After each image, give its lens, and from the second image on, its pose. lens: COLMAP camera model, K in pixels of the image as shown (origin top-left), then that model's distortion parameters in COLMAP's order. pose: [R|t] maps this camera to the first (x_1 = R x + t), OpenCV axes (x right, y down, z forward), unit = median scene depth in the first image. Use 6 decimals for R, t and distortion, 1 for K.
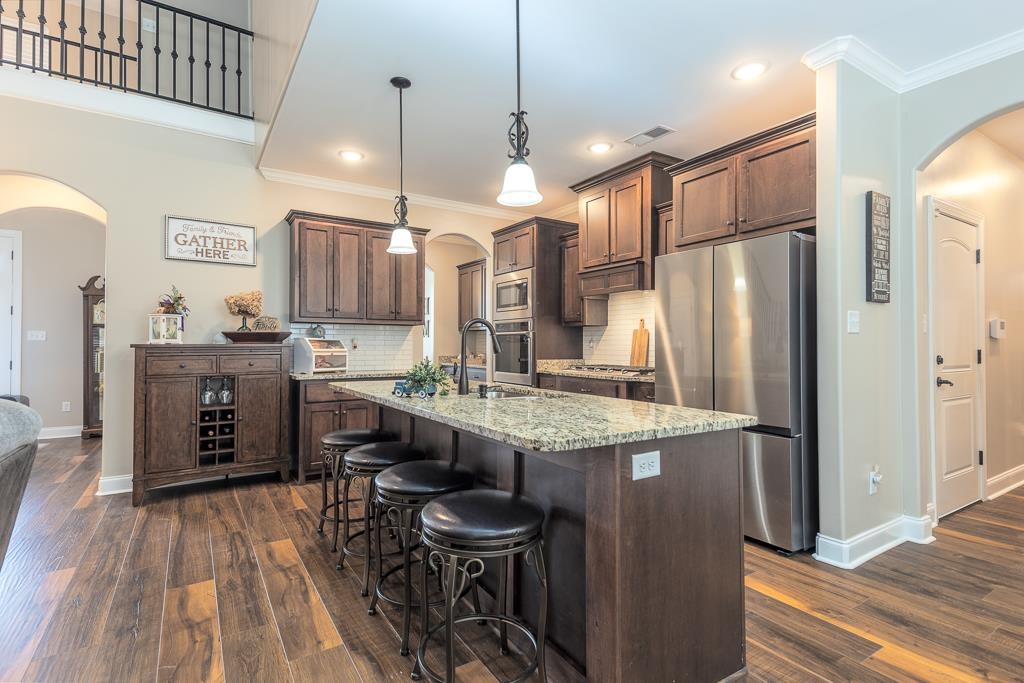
lens RADIAL K [[503.6, 0, 512.0], [0, 503.6, 341.5], [0, 0, 1]] dist [0.001905, -0.024569]
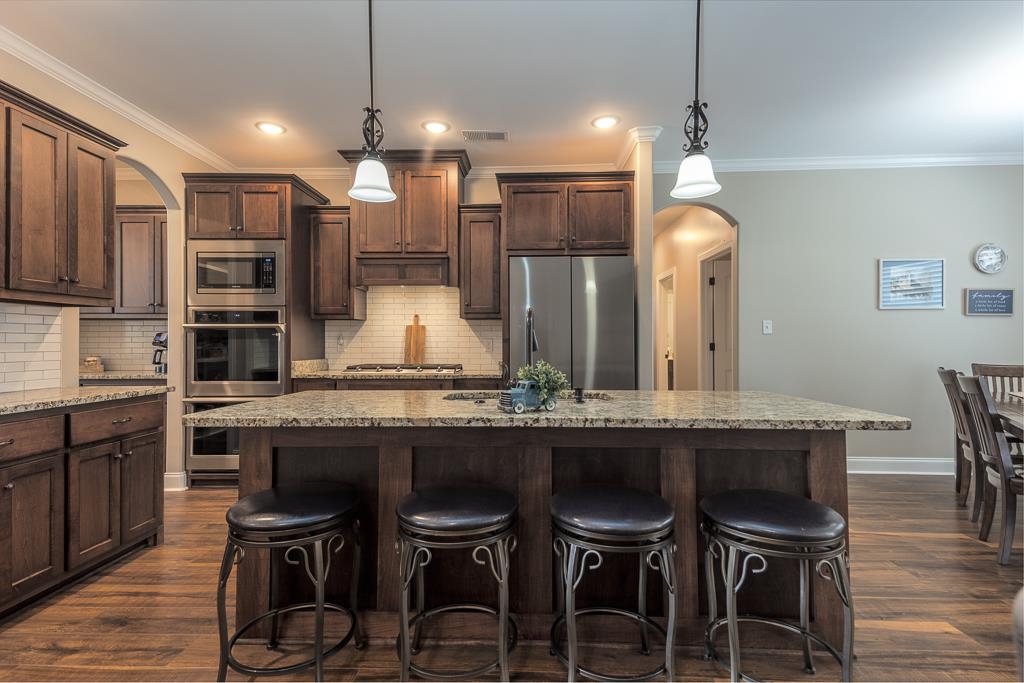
lens RADIAL K [[489.0, 0, 512.0], [0, 489.0, 341.5], [0, 0, 1]] dist [0.054609, -0.023578]
pose [[0.547223, -0.001029, 0.836986, -0.404945], [-0.003552, 0.999987, 0.003552, 0.002590], [-0.836979, -0.004917, 0.547212, 0.308224]]
